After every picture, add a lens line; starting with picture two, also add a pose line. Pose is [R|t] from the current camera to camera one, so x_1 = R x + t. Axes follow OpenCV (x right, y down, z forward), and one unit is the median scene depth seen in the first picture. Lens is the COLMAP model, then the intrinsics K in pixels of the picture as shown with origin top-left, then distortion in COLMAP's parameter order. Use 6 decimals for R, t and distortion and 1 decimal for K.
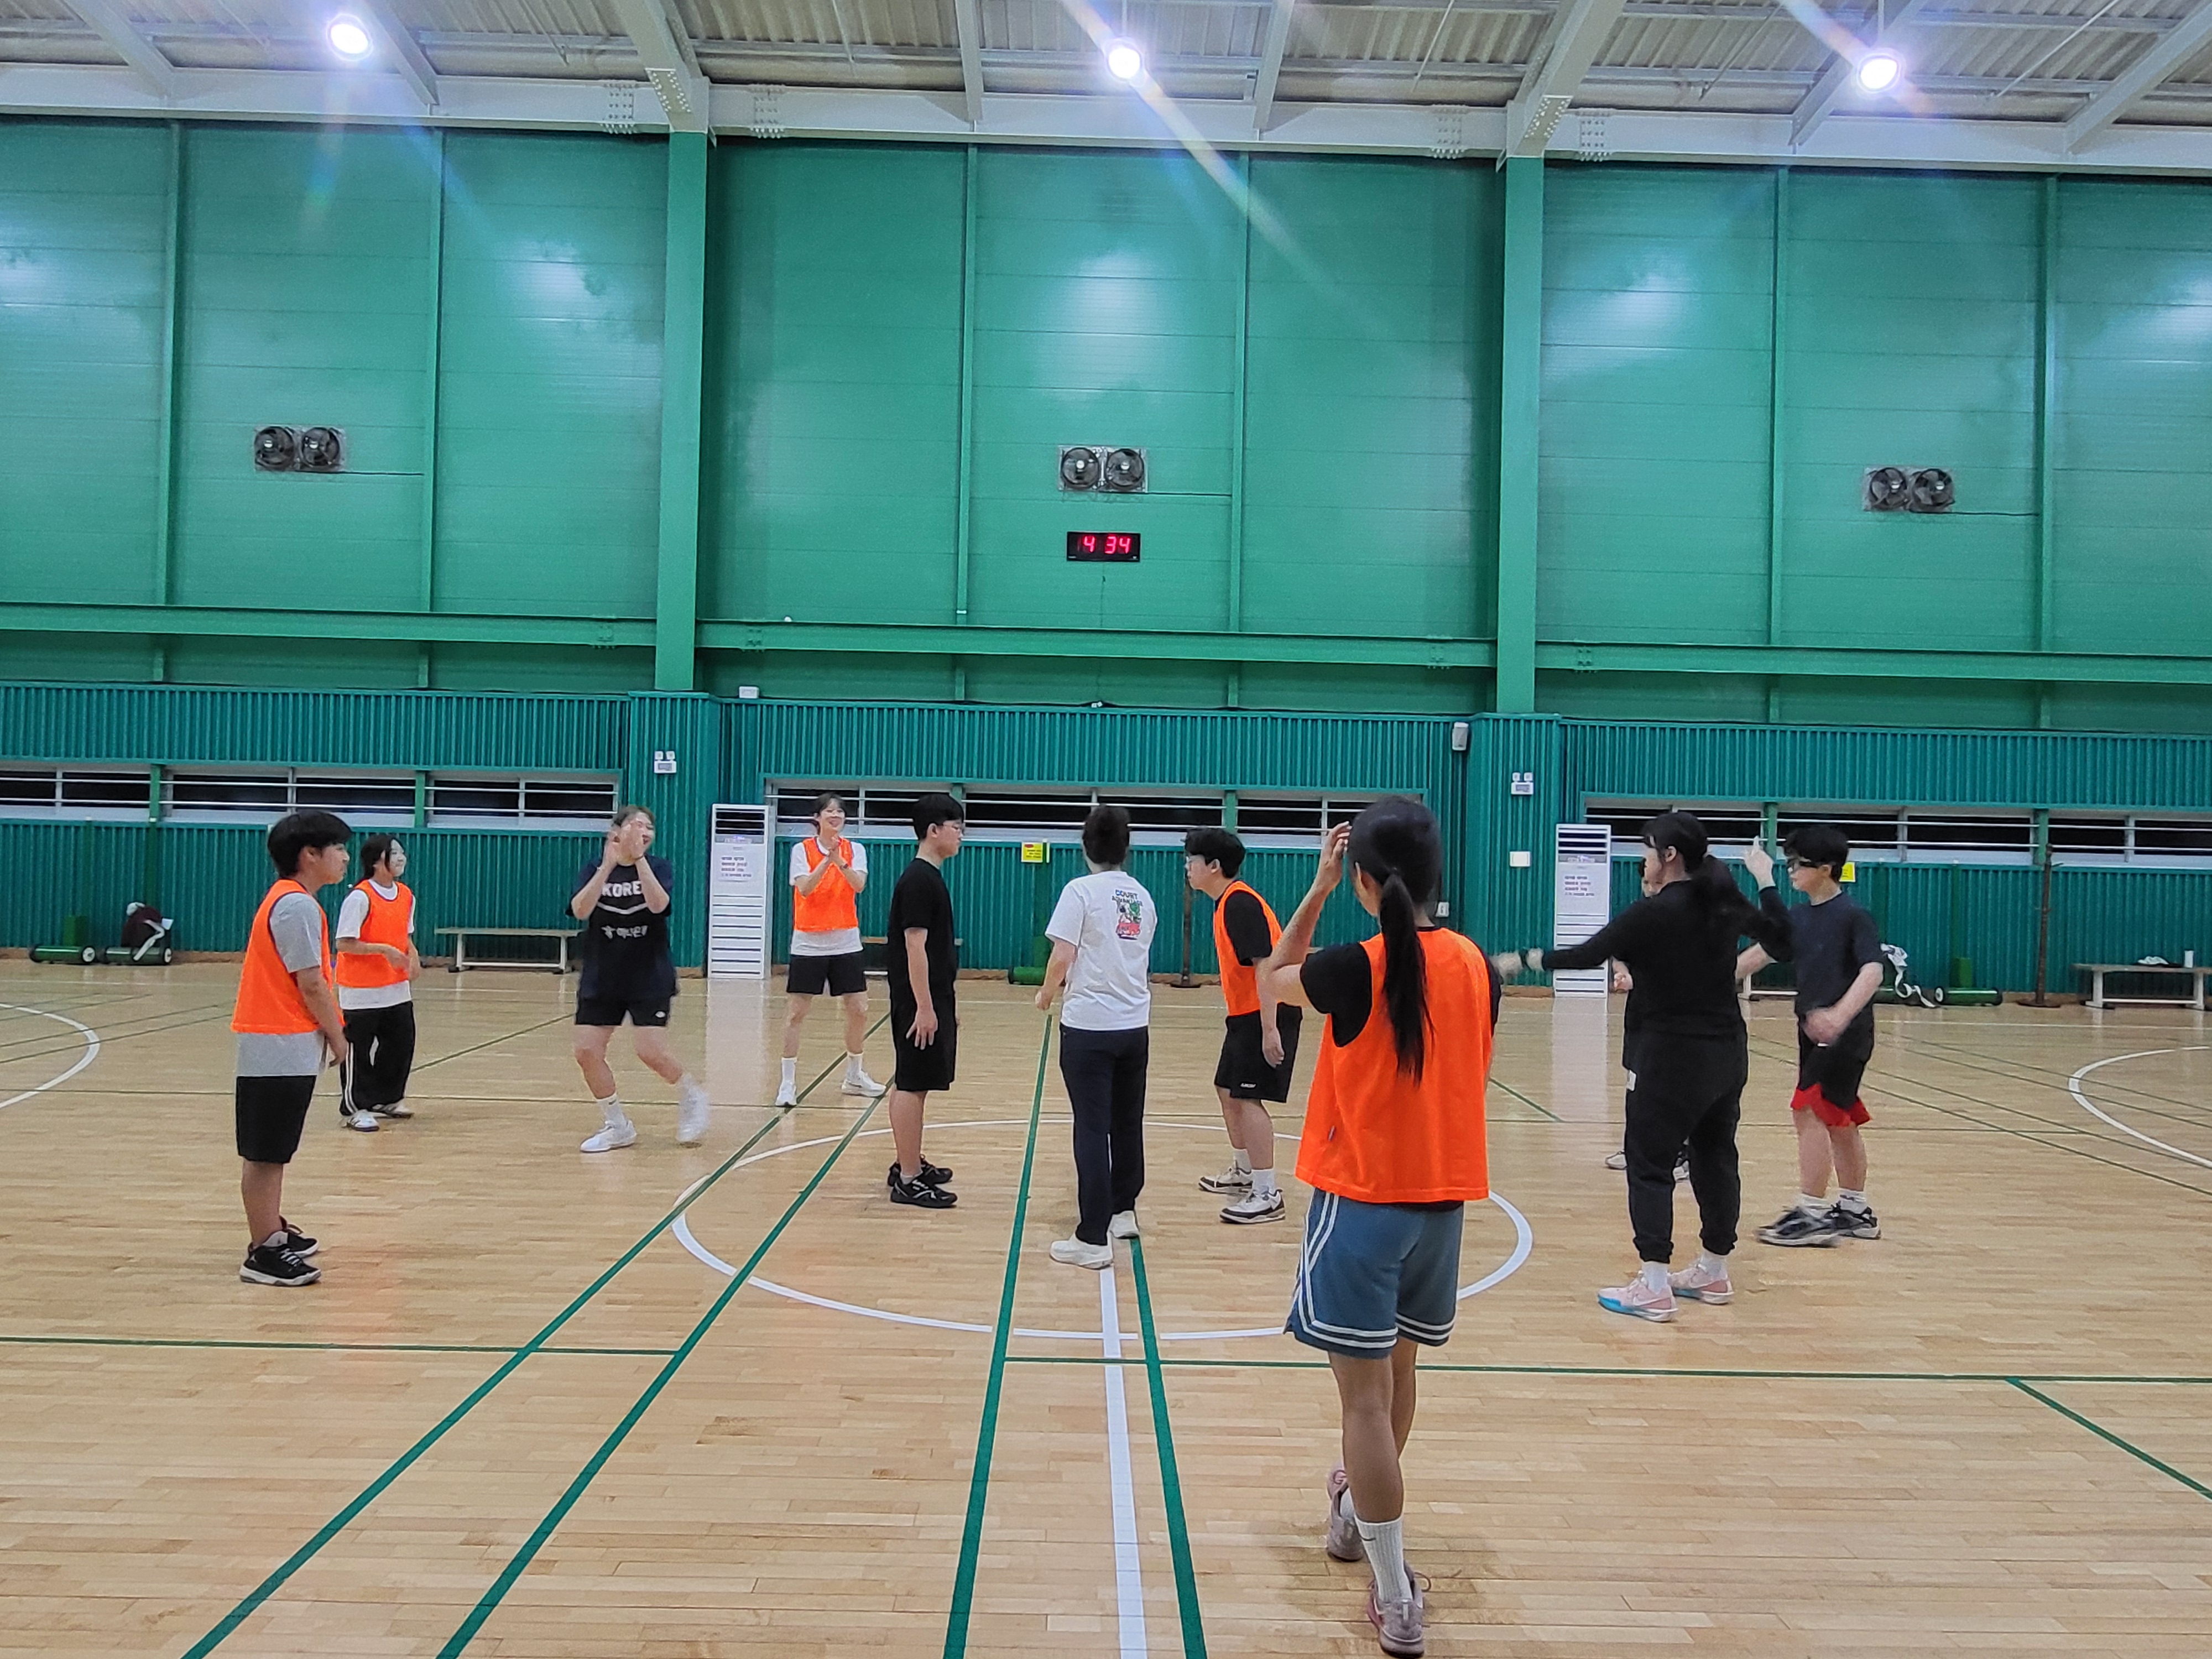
lens RADIAL K [[1663.1, 0, 1106.0], [0, 1663.1, 829.5], [0, 0, 1]] dist [-0.002459, -0.000545]
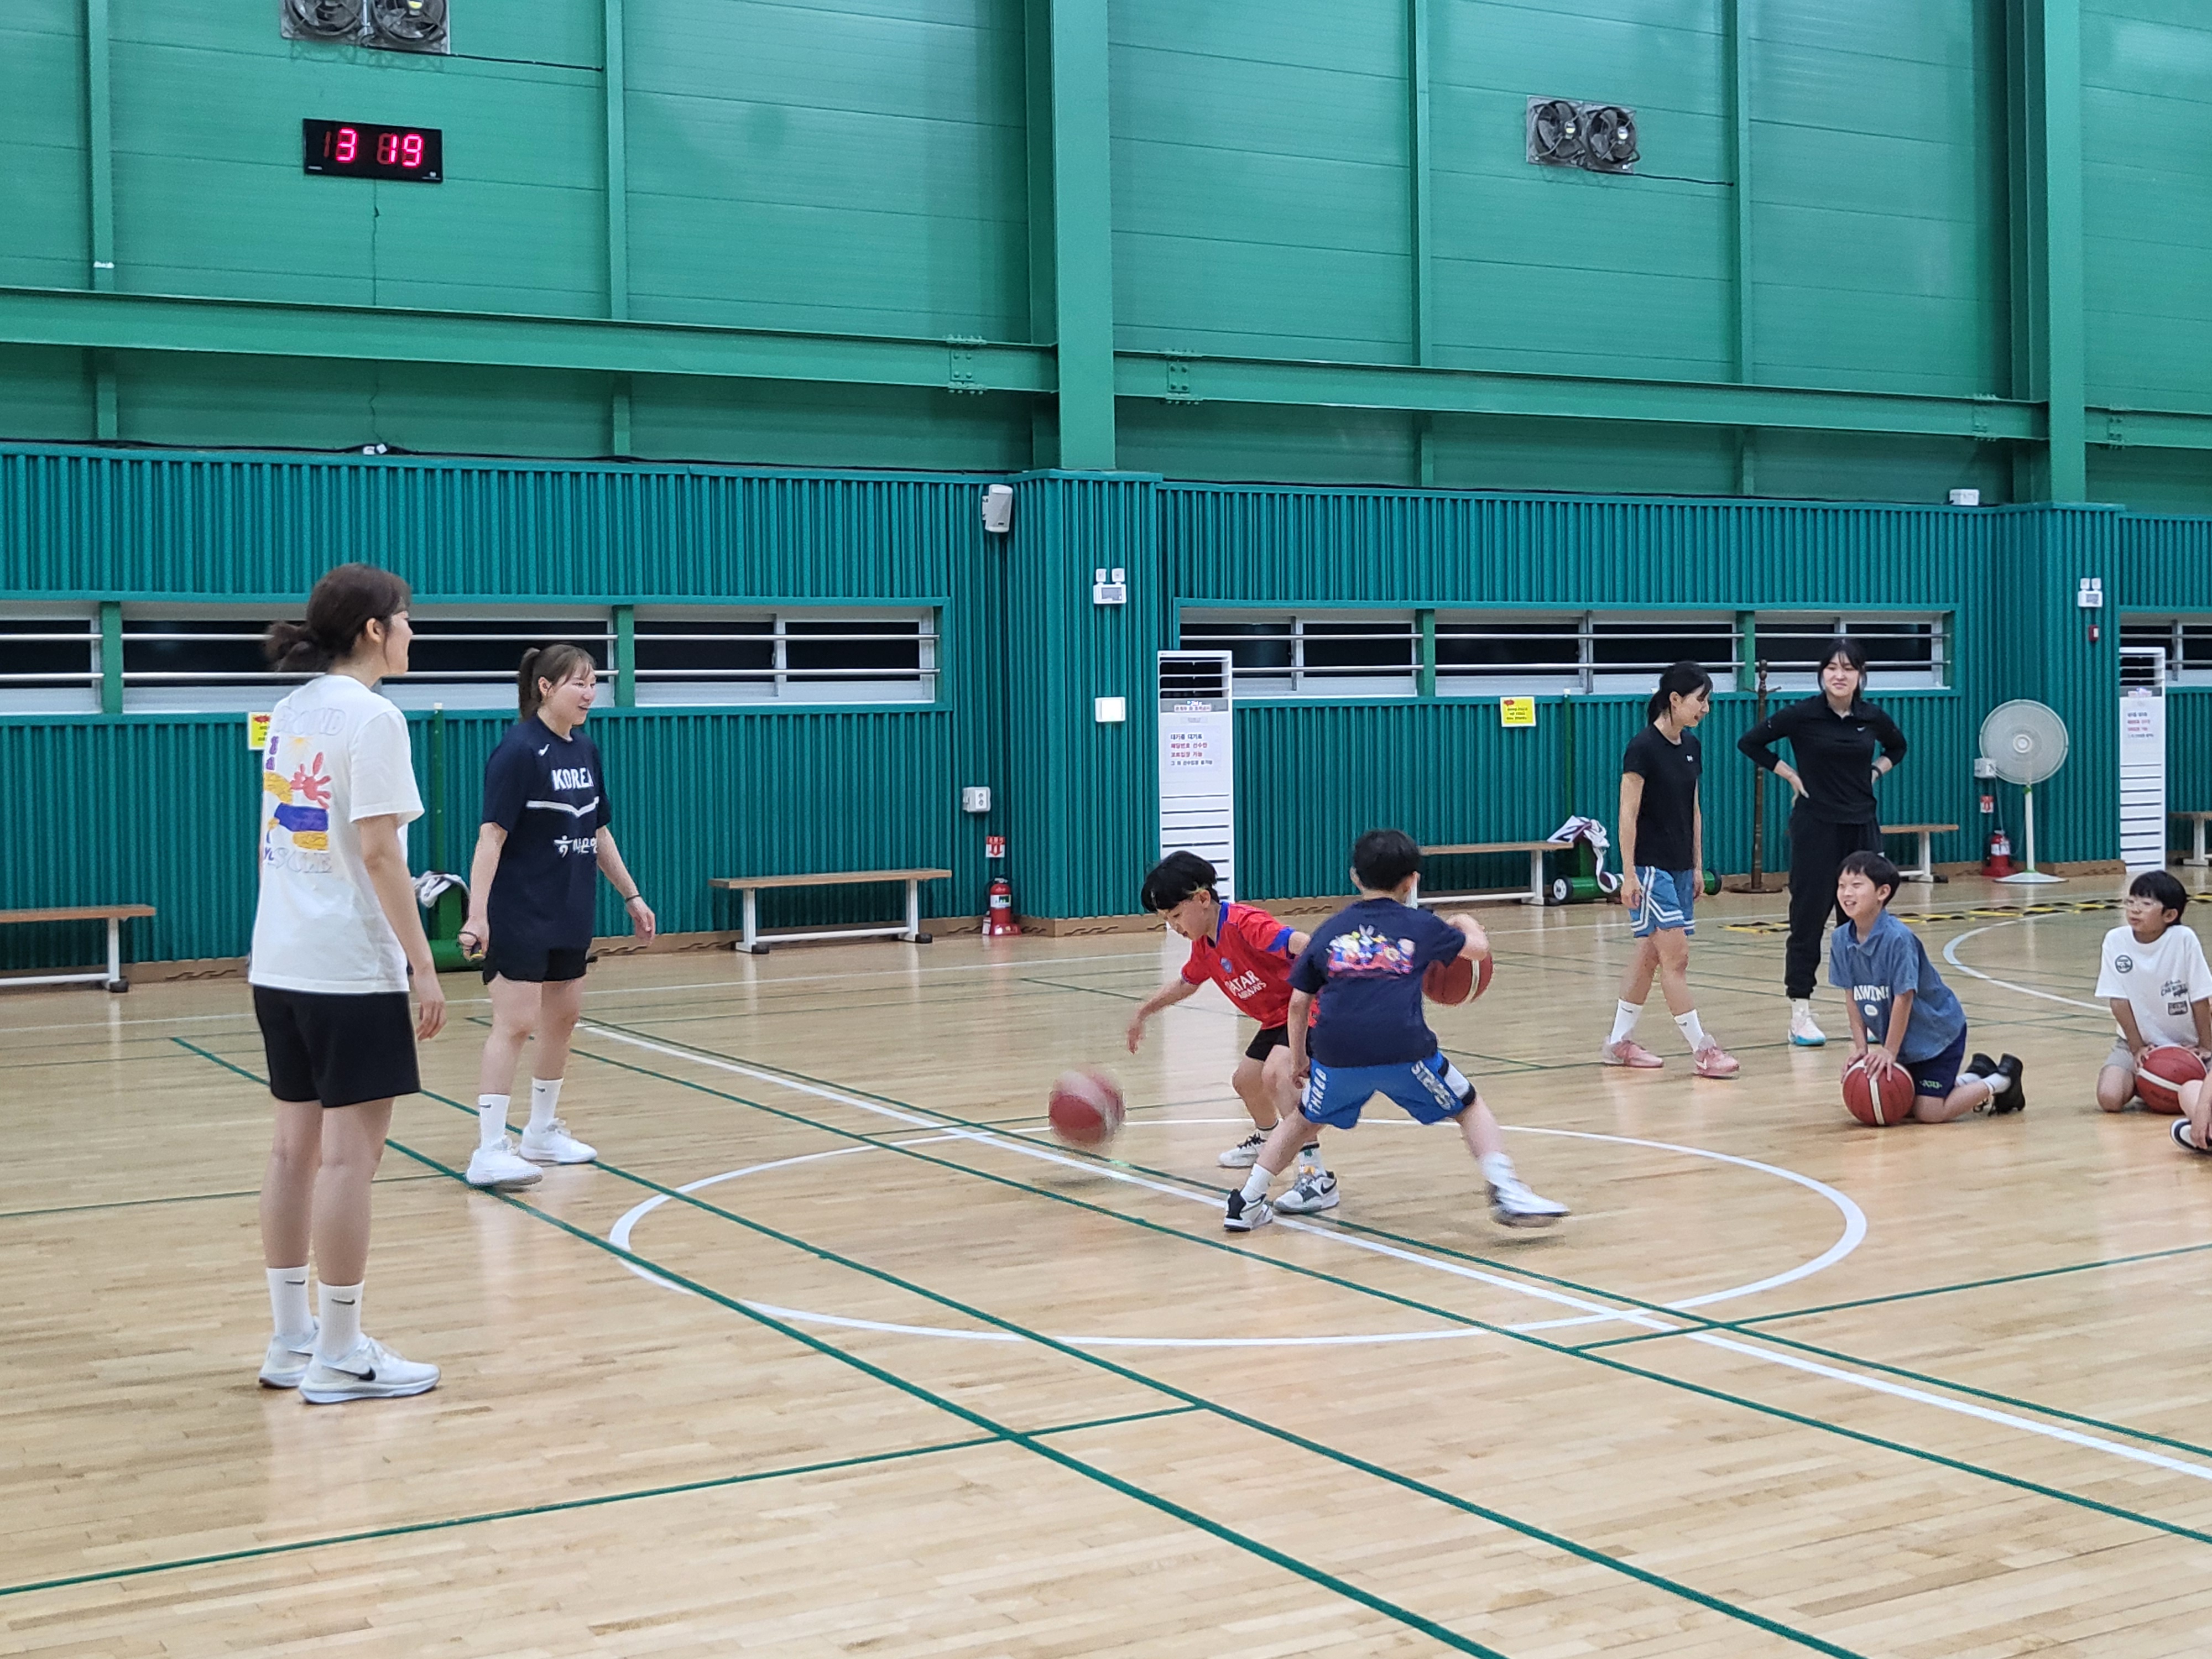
lens RADIAL K [[3142.8, 0, 1222.6], [0, 3142.8, 831.9], [0, 0, 1]] dist [-0.003326, -0.029161]
pose [[0.846486, -0.056585, 0.529395, -0.323347], [0.028038, 0.997694, 0.061806, -0.007491], [-0.531672, -0.037475, 0.846121, -0.001981]]
